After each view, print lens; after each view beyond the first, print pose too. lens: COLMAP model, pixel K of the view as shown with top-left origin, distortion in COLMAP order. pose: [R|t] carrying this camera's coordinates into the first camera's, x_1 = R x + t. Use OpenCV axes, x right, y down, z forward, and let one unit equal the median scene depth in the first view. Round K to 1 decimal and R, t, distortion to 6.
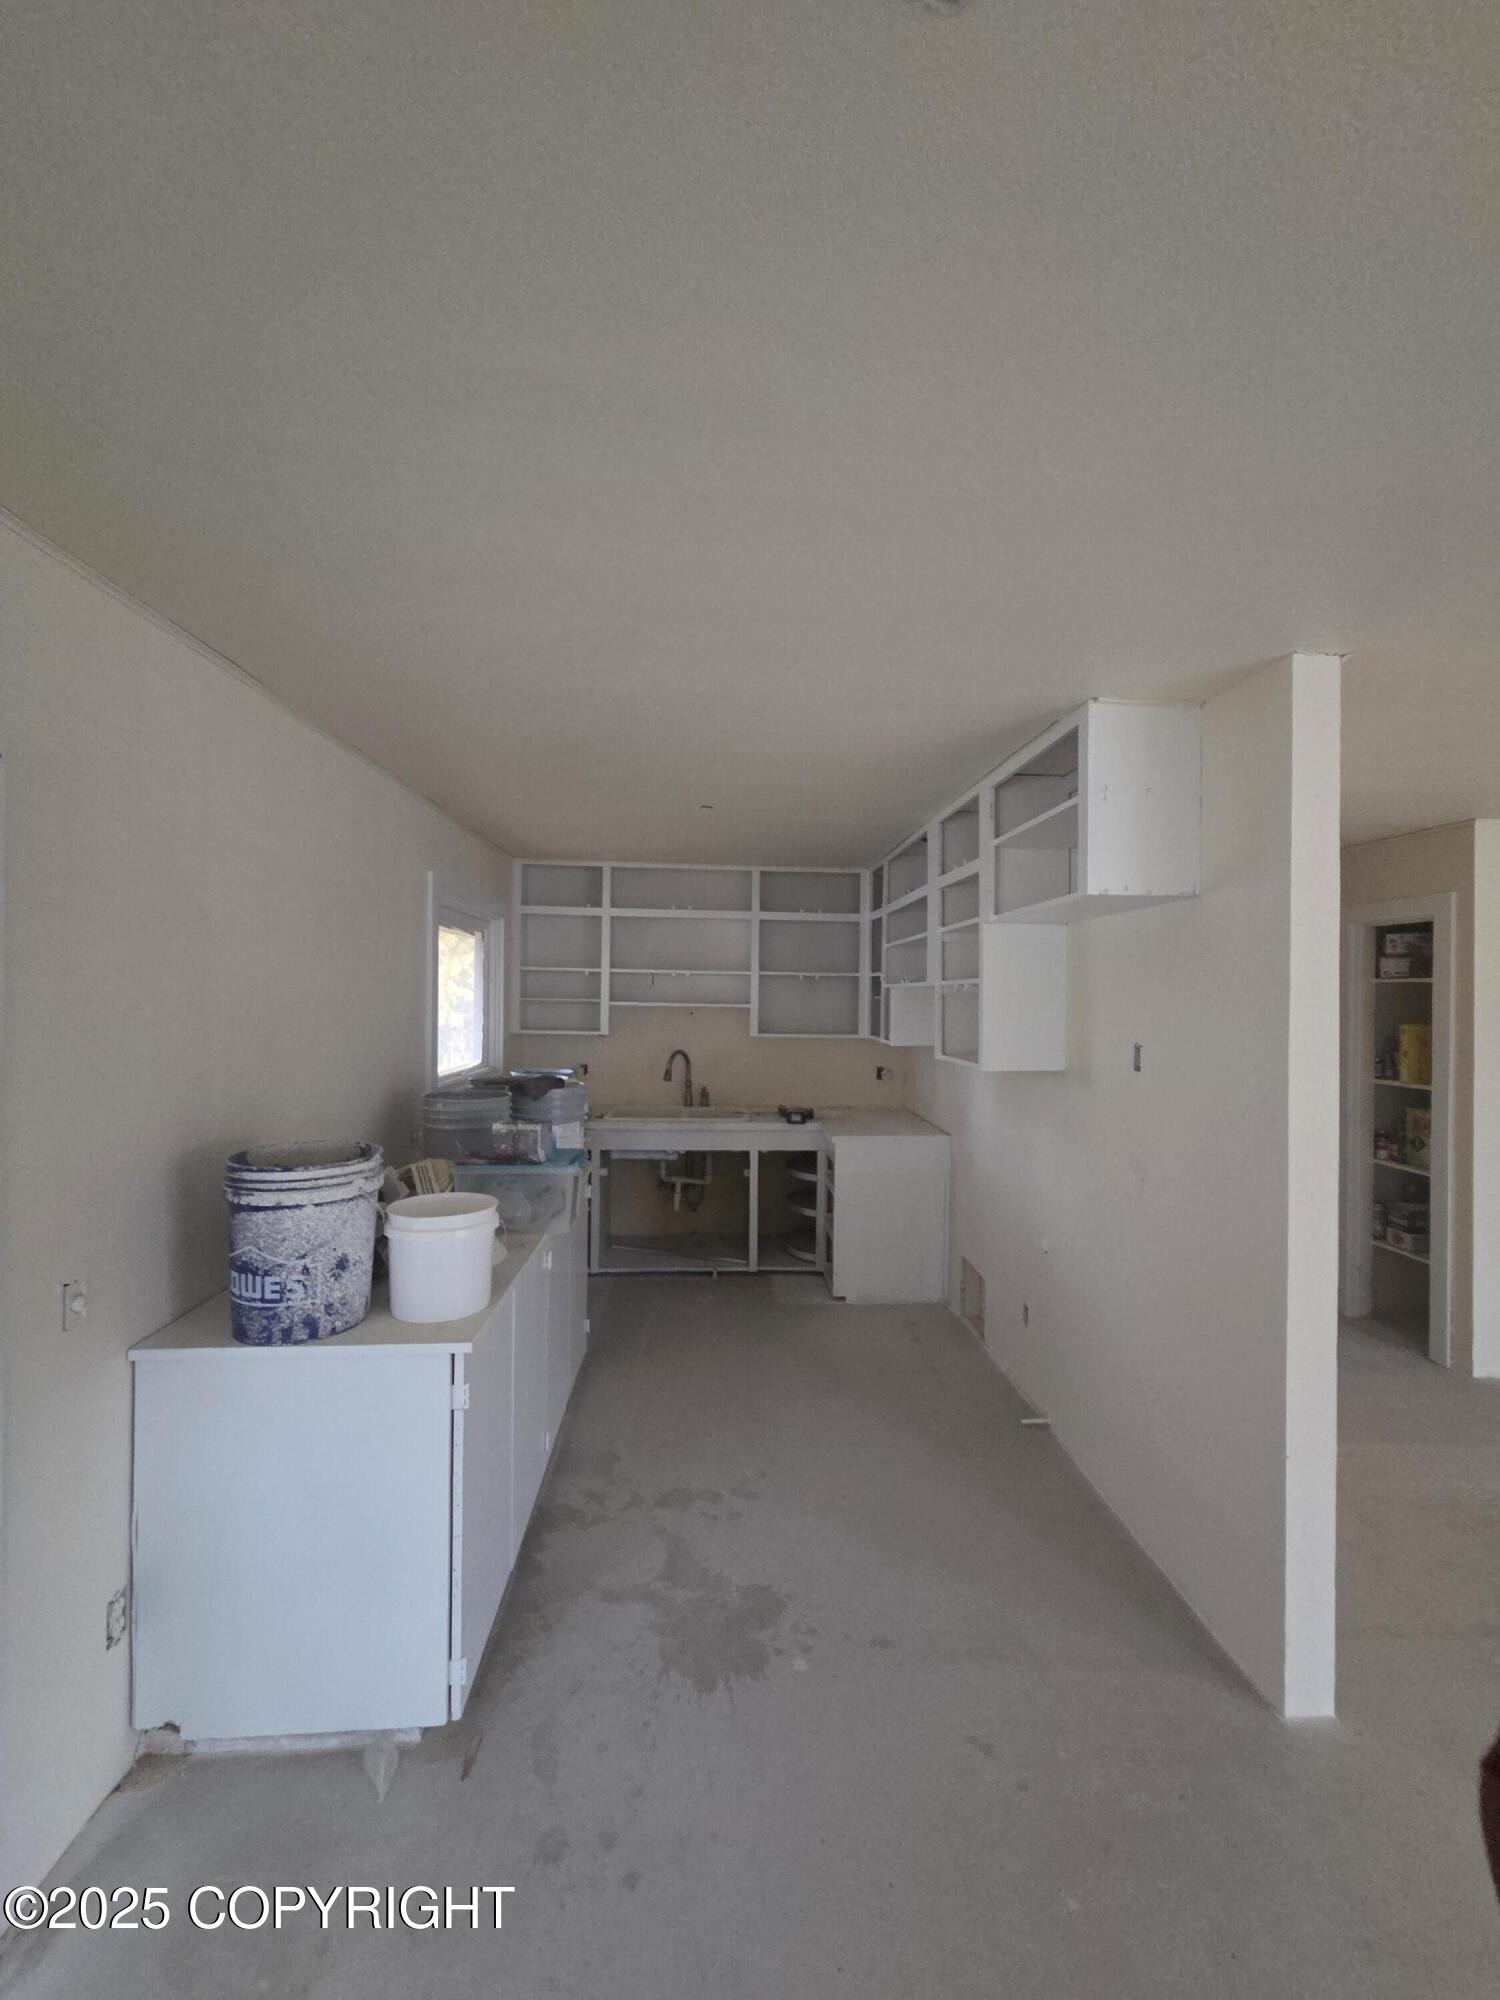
lens RADIAL K [[804.3, 0, 757.1], [0, 804.3, 994.7], [0, 0, 1]] dist [0.001500, 0.000341]
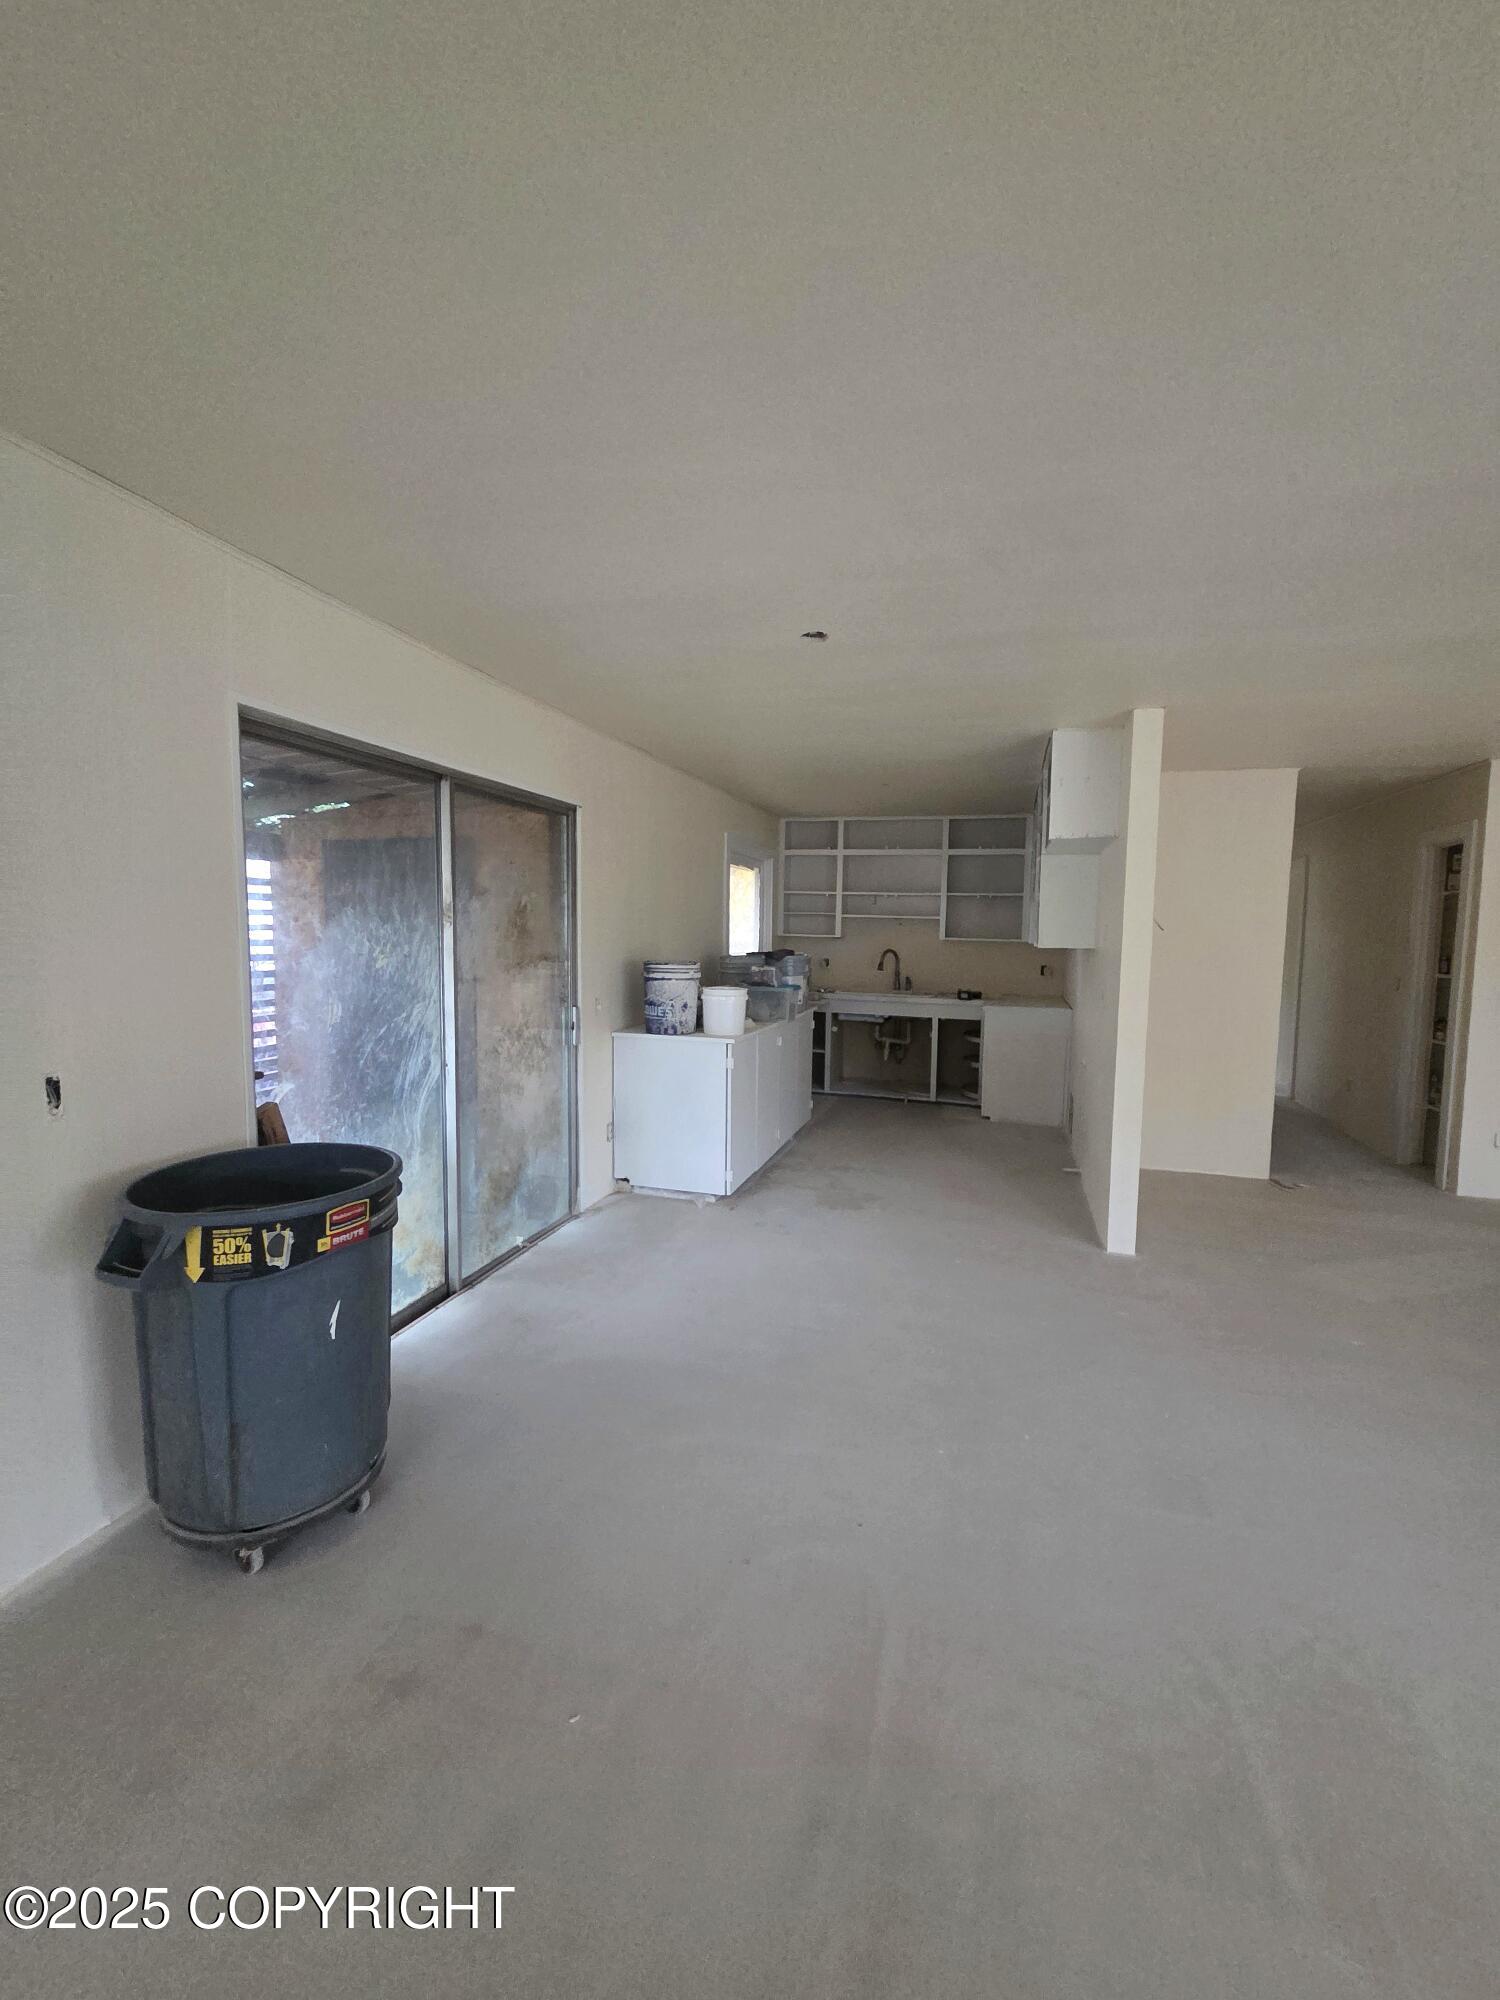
lens RADIAL K [[804.3, 0, 752.5], [0, 804.3, 1000.6], [0, 0, 1]] dist [0.001500, 0.000341]
pose [[0.931993, 0.039017, -0.360369, 0.208606], [-0.008227, 0.996211, 0.086581, 0.041277], [0.362382, -0.077728, 0.928783, -0.450207]]
